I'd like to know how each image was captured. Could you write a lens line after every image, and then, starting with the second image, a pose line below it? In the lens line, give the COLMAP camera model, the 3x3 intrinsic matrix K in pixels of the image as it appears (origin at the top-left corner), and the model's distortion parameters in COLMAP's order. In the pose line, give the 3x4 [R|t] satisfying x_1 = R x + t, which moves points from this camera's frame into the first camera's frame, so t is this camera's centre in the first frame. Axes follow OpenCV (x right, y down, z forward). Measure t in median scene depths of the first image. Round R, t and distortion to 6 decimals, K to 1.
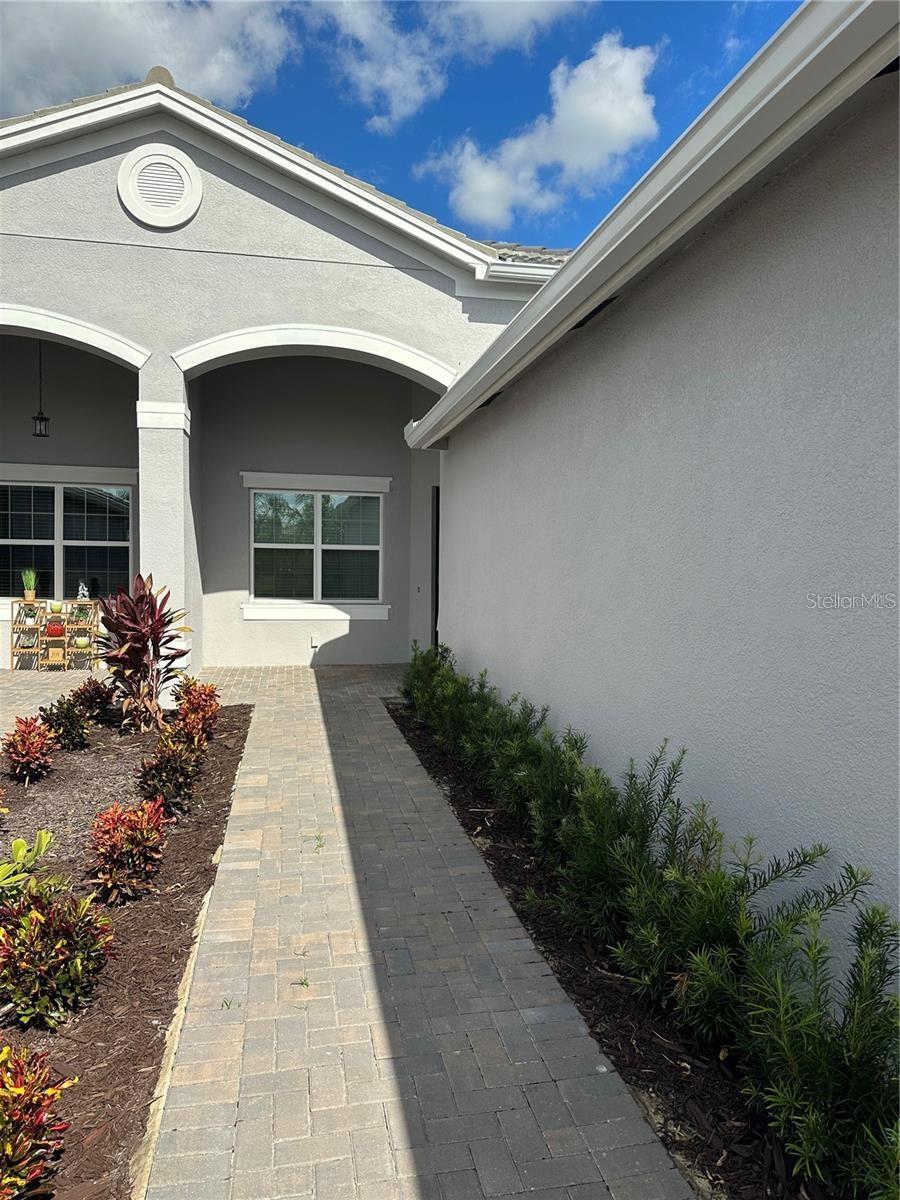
lens RADIAL K [[826.0, 0, 461.7], [0, 826.0, 594.5], [0, 0, 1]] dist [0.054582, -0.001127]
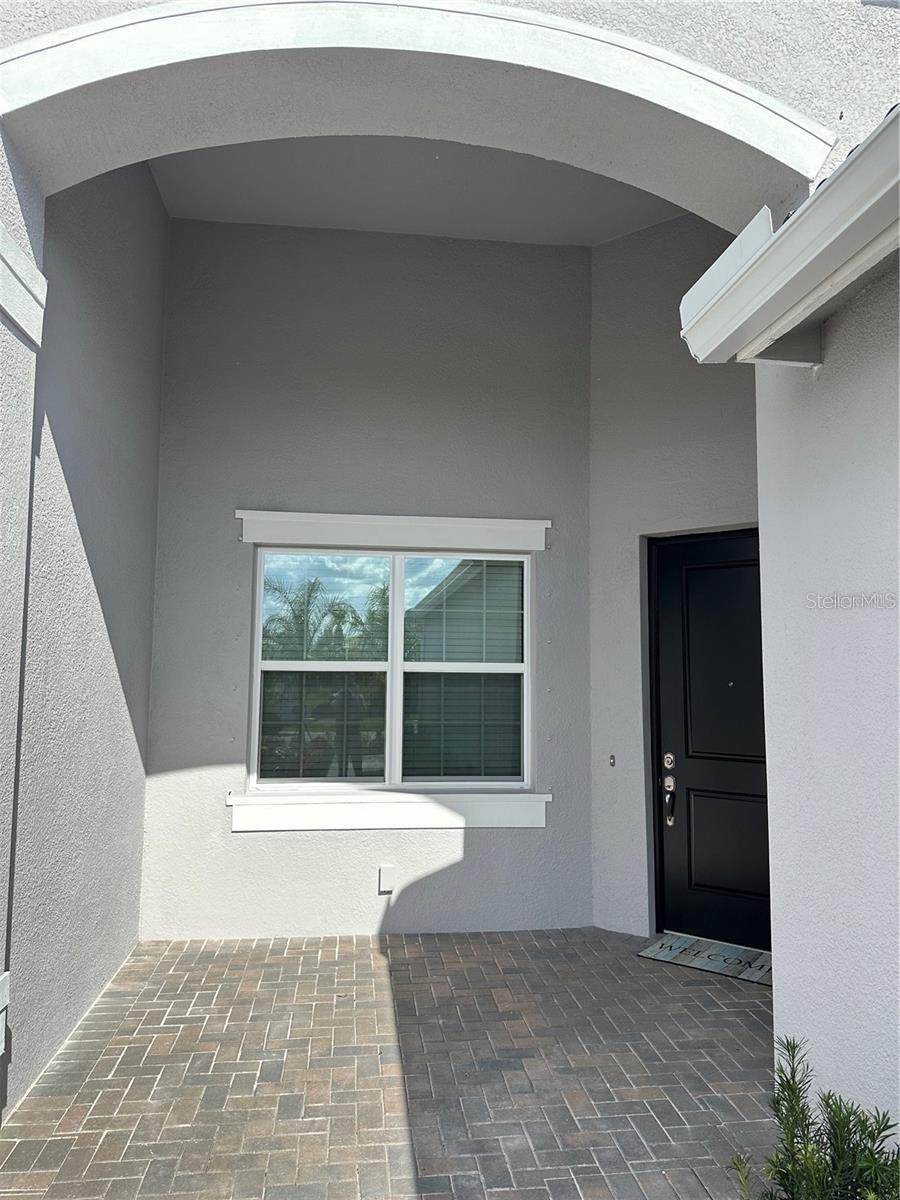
lens RADIAL K [[826.0, 0, 444.6], [0, 826.0, 594.8], [0, 0, 1]] dist [0.054582, -0.001127]
pose [[0.995819, -0.012473, -0.090490, -0.103813], [0.000119, 0.990809, -0.135265, -0.035139], [0.091345, 0.134689, 0.986669, 0.536688]]
